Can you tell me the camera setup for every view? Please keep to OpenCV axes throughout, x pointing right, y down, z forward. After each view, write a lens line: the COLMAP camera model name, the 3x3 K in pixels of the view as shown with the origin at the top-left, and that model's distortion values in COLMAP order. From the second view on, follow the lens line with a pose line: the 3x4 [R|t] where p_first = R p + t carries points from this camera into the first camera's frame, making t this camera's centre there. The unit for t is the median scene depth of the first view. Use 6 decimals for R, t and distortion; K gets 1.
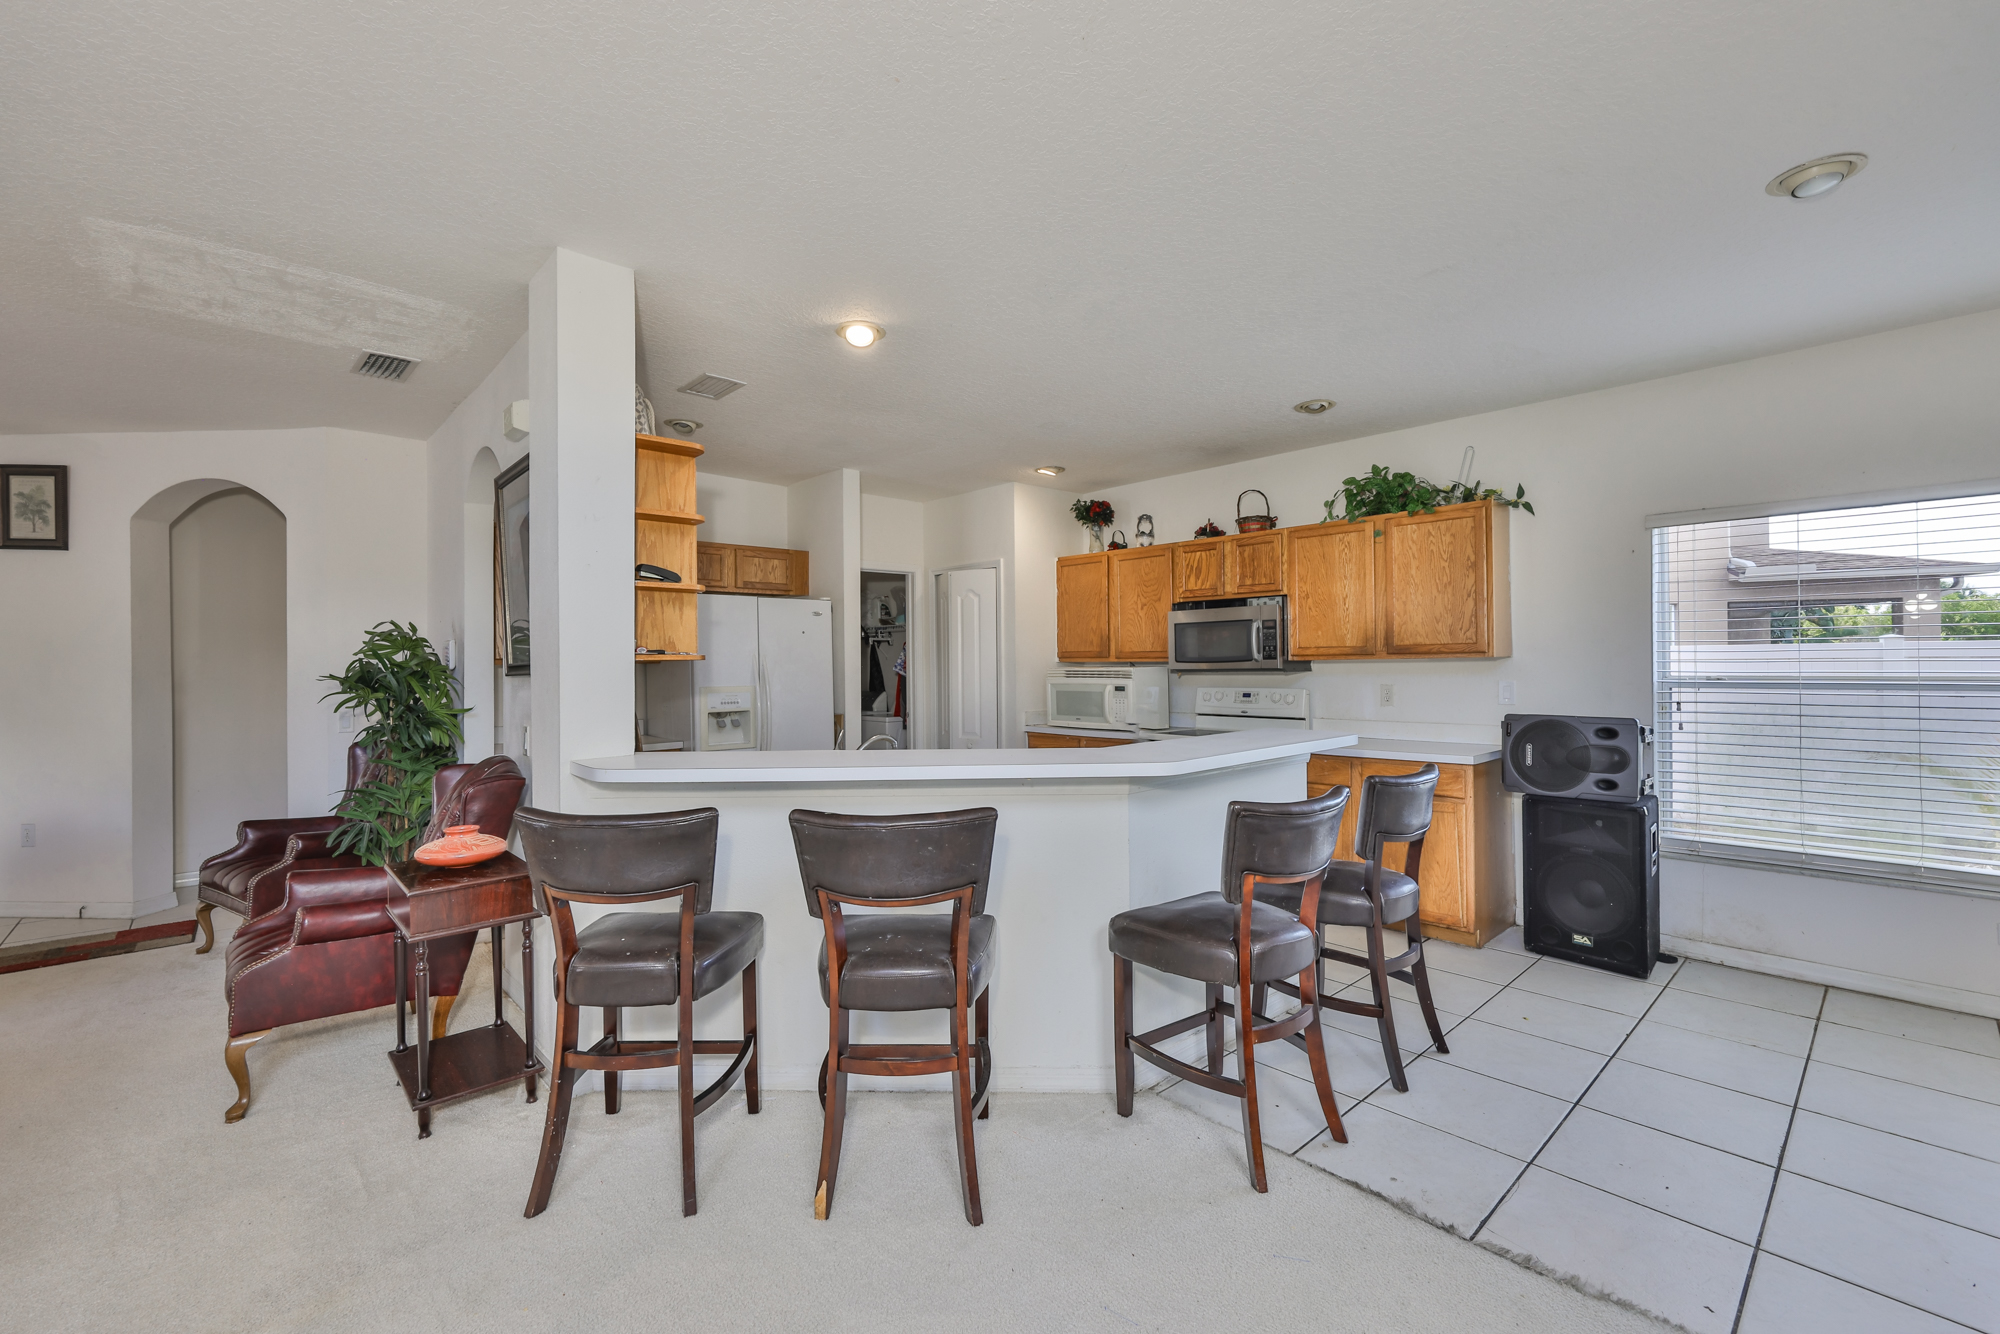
lens RADIAL K [[860.5, 0, 993.4], [0, 860.5, 664.2], [0, 0, 1]] dist [0.003756, 0.000078]
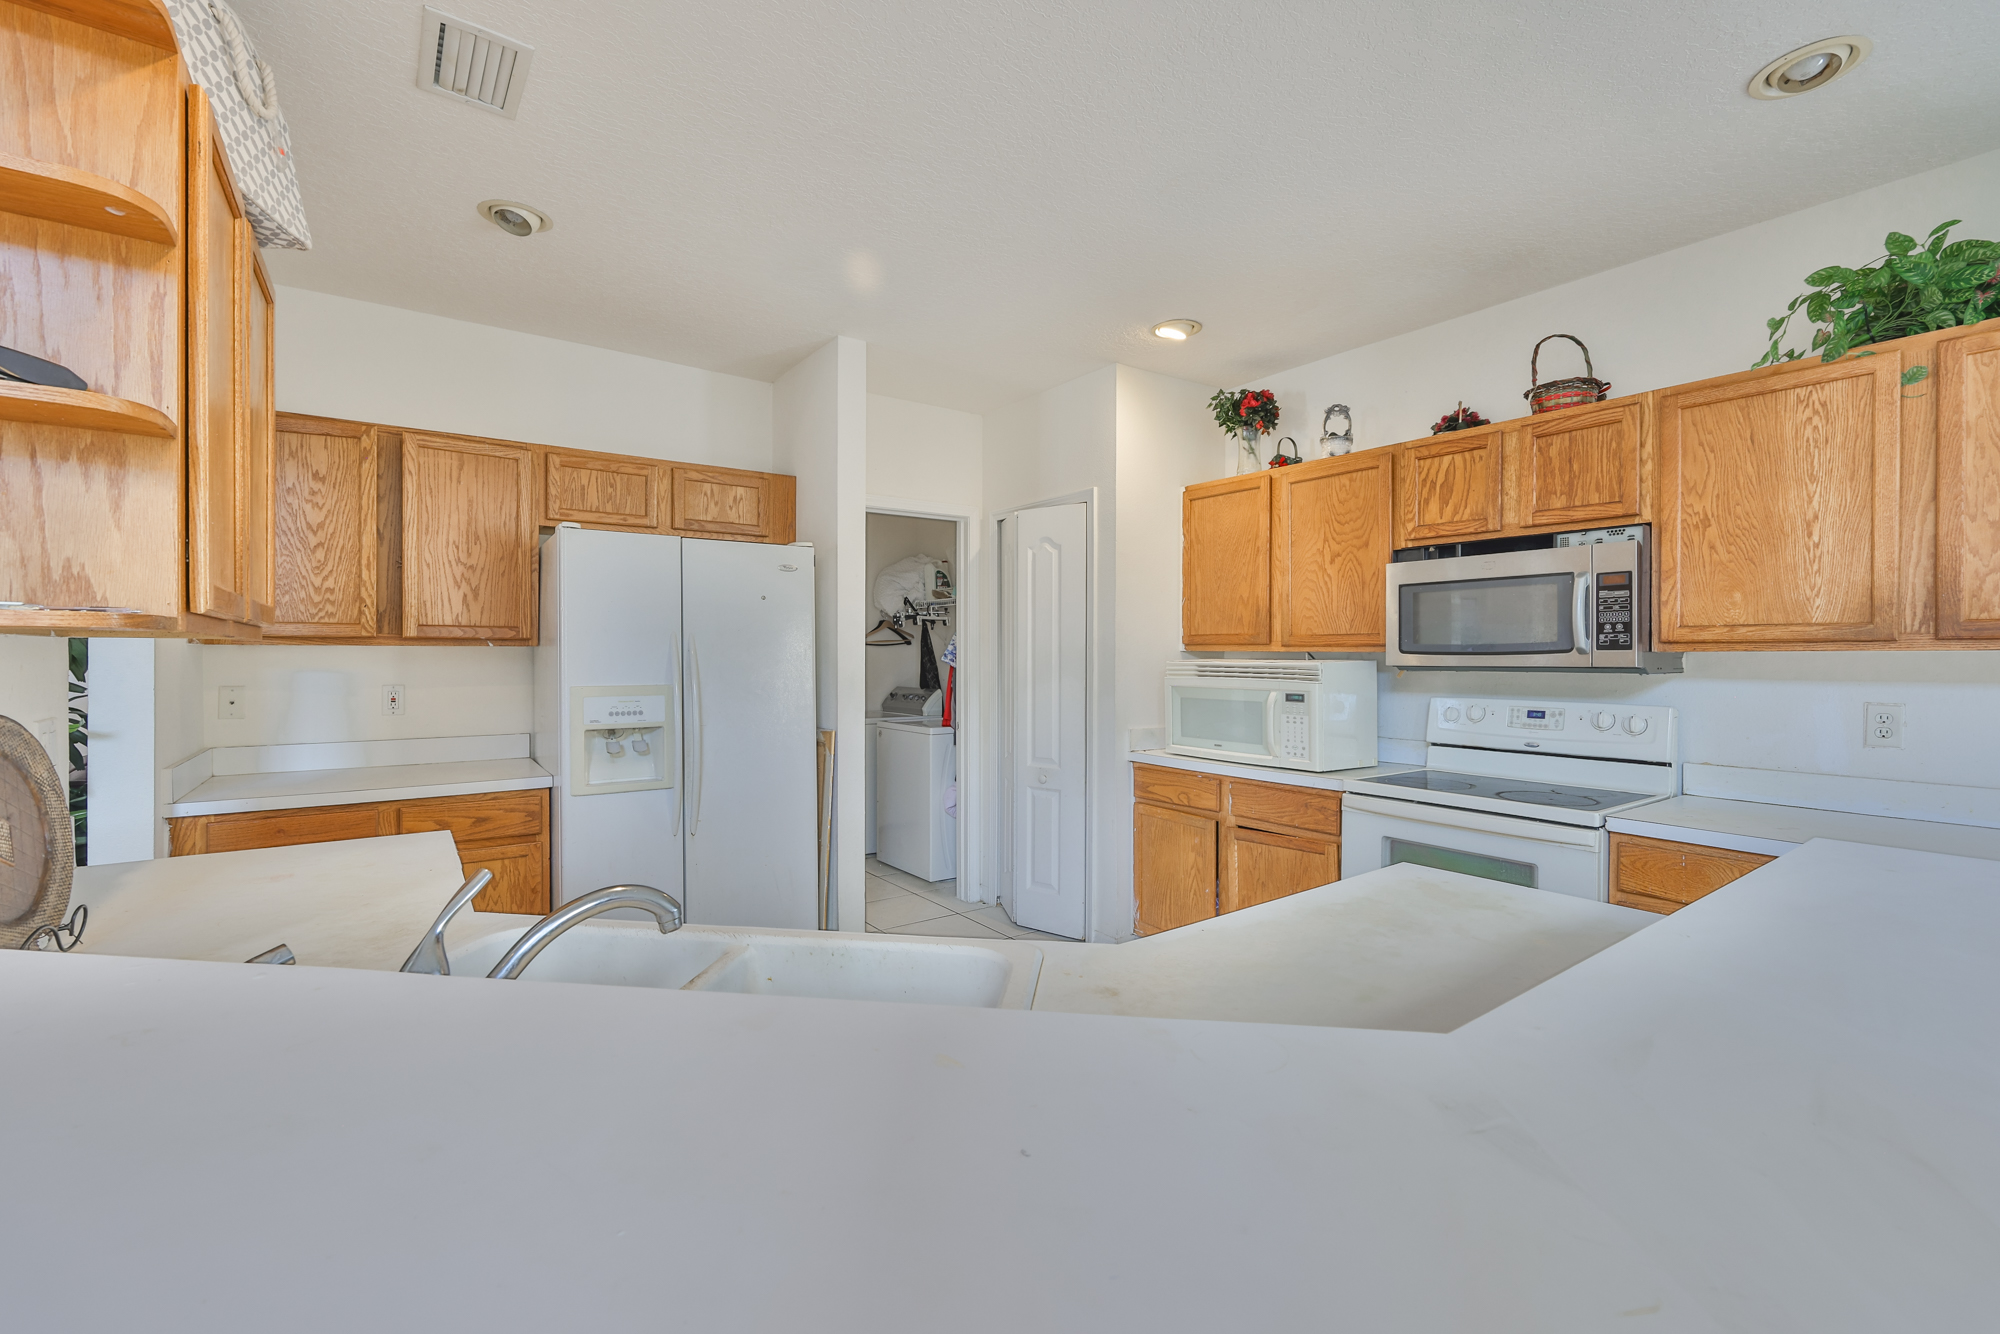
lens RADIAL K [[860.5, 0, 1005.2], [0, 860.5, 665.6], [0, 0, 1]] dist [0.003756, 0.000078]
pose [[0.993984, 0.011741, -0.108895, 0.017117], [-0.010176, 0.999837, 0.014921, -0.000018], [0.109052, -0.013724, 0.993941, 0.435356]]
